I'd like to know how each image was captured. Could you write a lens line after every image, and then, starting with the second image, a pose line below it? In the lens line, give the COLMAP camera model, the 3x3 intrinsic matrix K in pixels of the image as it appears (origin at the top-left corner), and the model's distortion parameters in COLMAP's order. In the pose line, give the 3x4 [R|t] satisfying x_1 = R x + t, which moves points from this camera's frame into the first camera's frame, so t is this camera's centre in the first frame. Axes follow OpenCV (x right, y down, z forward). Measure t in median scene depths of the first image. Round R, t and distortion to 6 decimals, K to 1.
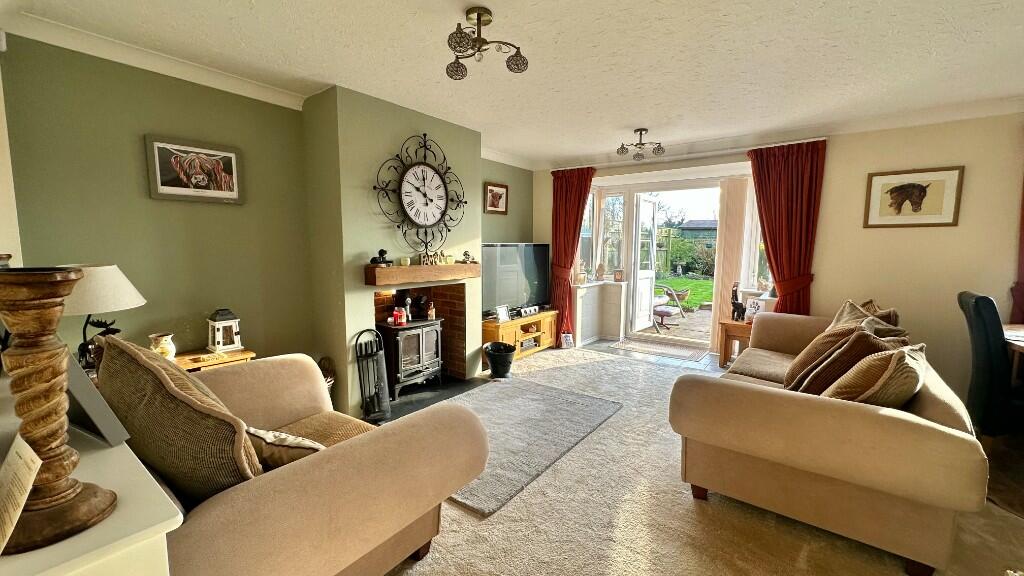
lens RADIAL K [[407.4, 0, 512.0], [0, 407.4, 288.0], [0, 0, 1]] dist [0.001184, 0.000310]
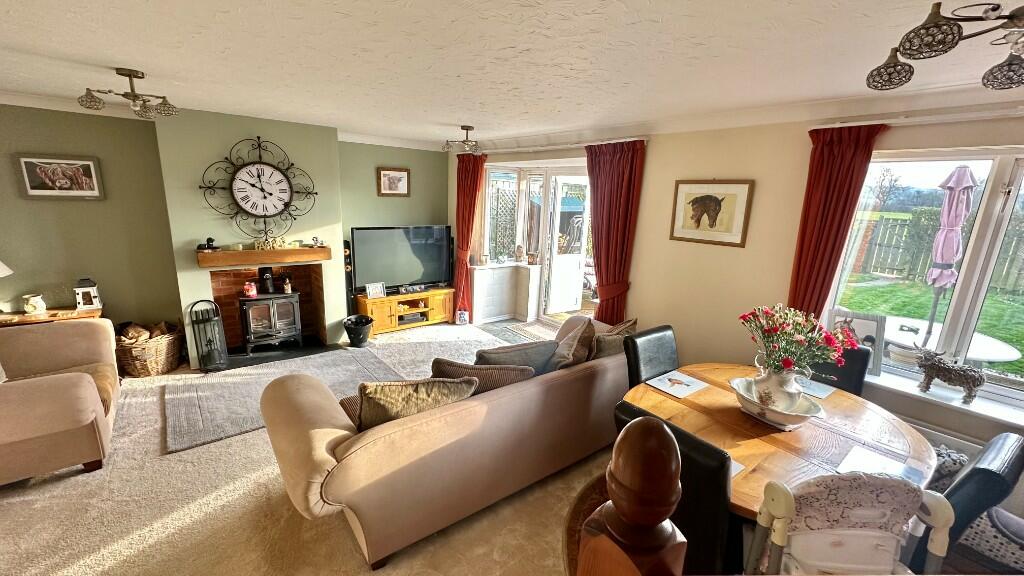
lens RADIAL K [[407.4, 0, 512.0], [0, 407.4, 288.0], [0, 0, 1]] dist [0.001184, 0.000310]
pose [[0.968206, 0.090197, -0.233328, 0.776107], [-0.062304, 0.990289, 0.124281, -0.136984], [0.242272, -0.105793, 0.964423, 0.009546]]
